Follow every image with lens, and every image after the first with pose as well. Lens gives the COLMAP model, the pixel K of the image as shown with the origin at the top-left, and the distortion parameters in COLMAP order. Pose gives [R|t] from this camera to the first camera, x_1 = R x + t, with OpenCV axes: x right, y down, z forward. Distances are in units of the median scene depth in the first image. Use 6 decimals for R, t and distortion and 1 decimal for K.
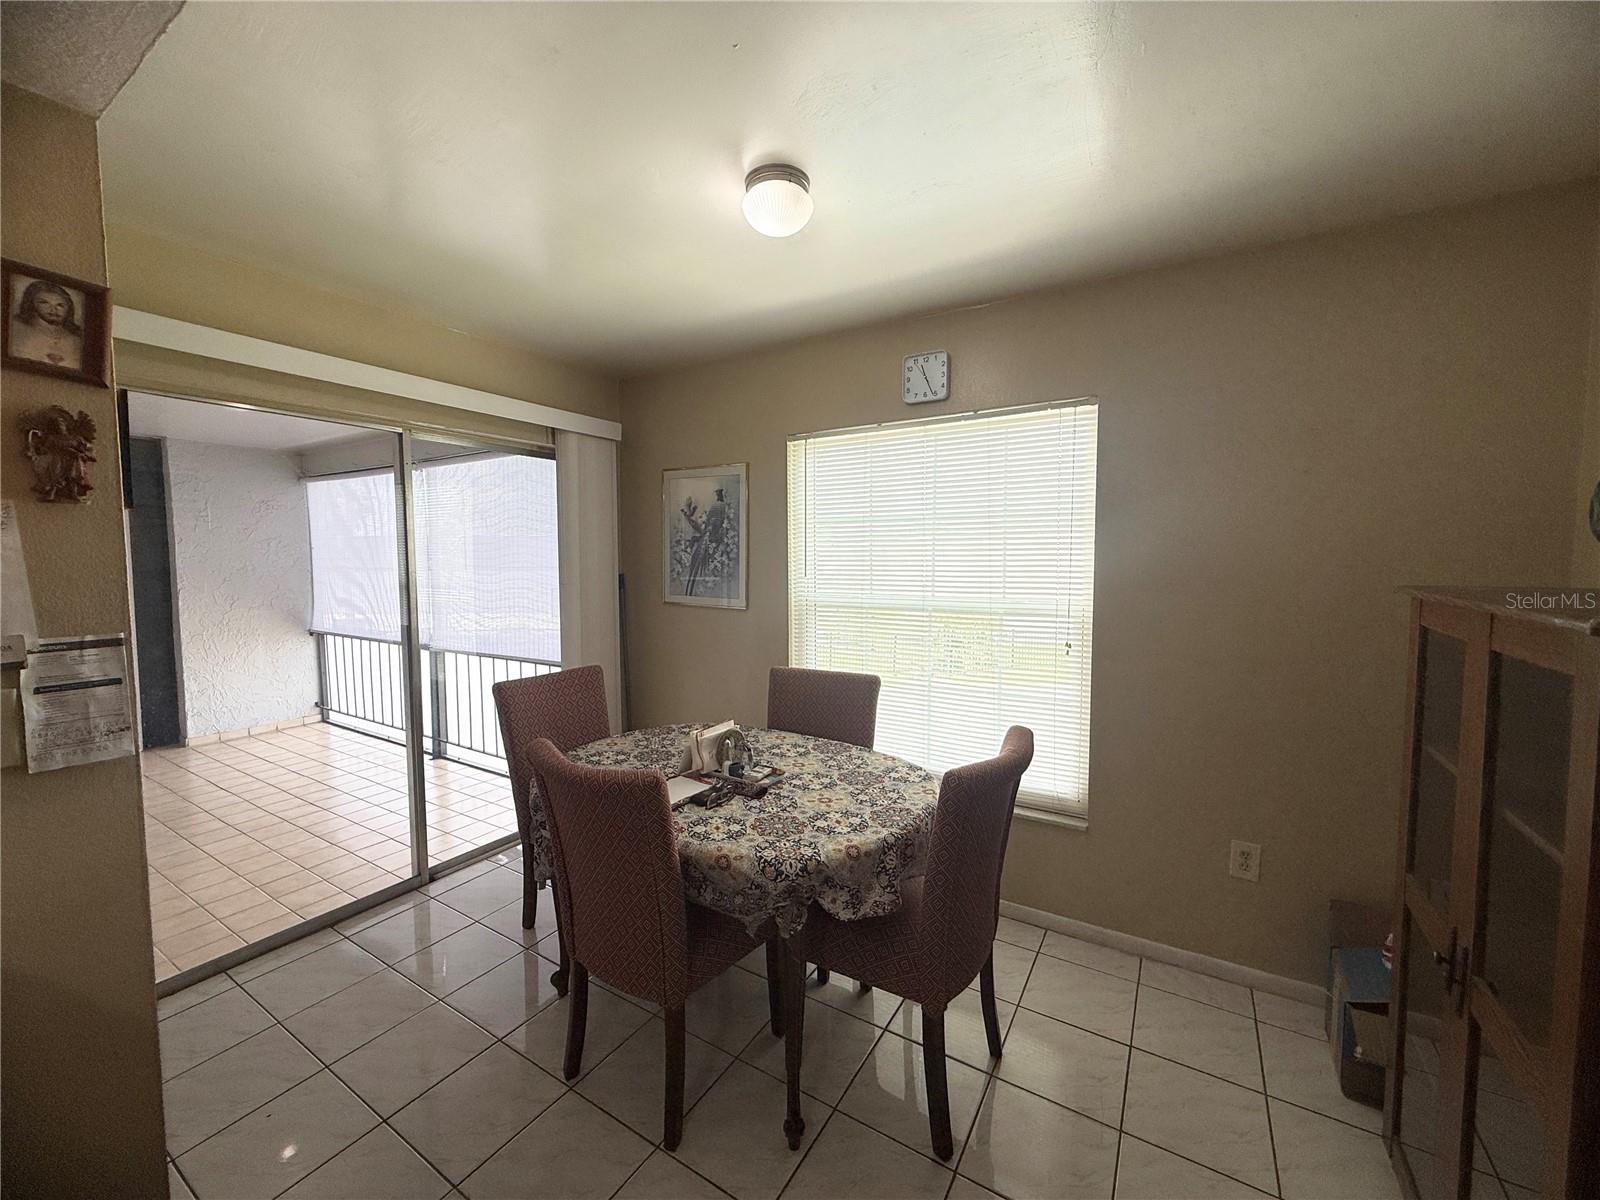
lens RADIAL K [[634.8, 0, 795.7], [0, 634.8, 598.3], [0, 0, 1]] dist [-0.001534, 0.000505]
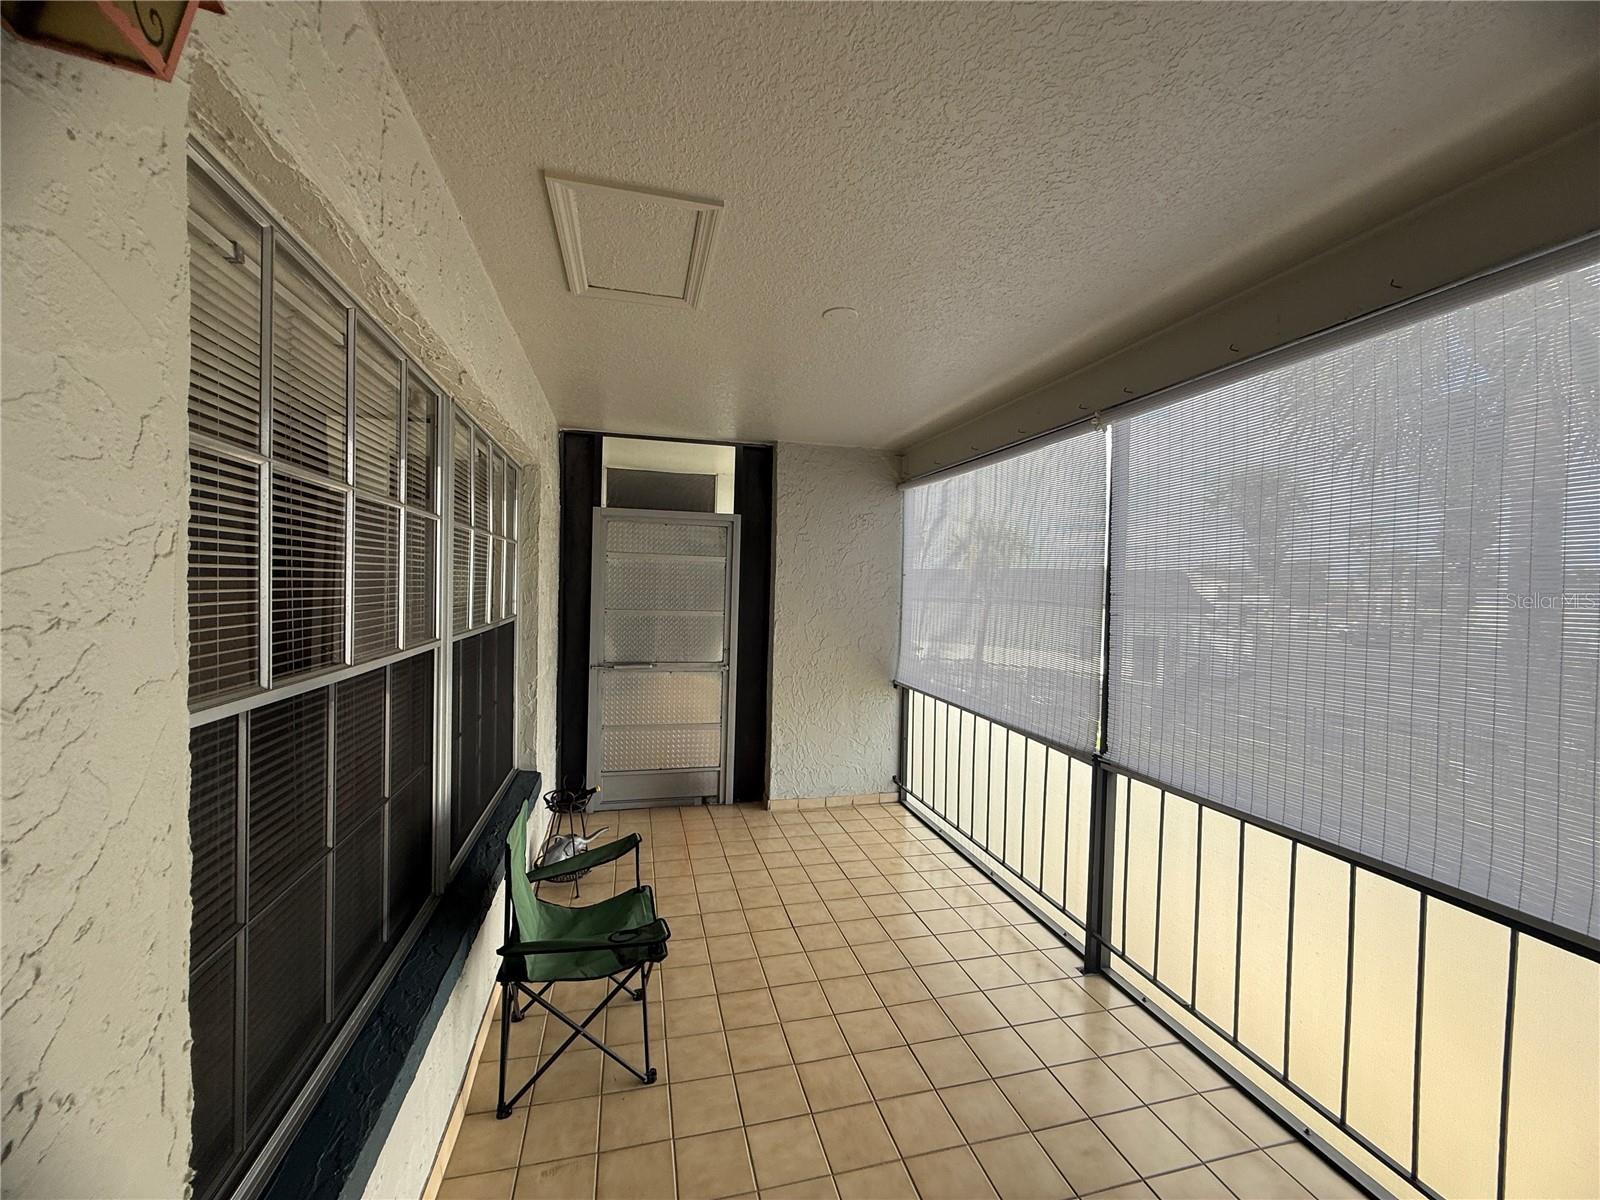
lens RADIAL K [[634.8, 0, 795.7], [0, 634.8, 598.3], [0, 0, 1]] dist [-0.001534, 0.000505]
pose [[0.720658, 0.034030, -0.692455, -0.322035], [-0.076962, 0.996548, -0.031122, -0.017063], [0.689006, 0.075721, 0.720789, 0.354460]]
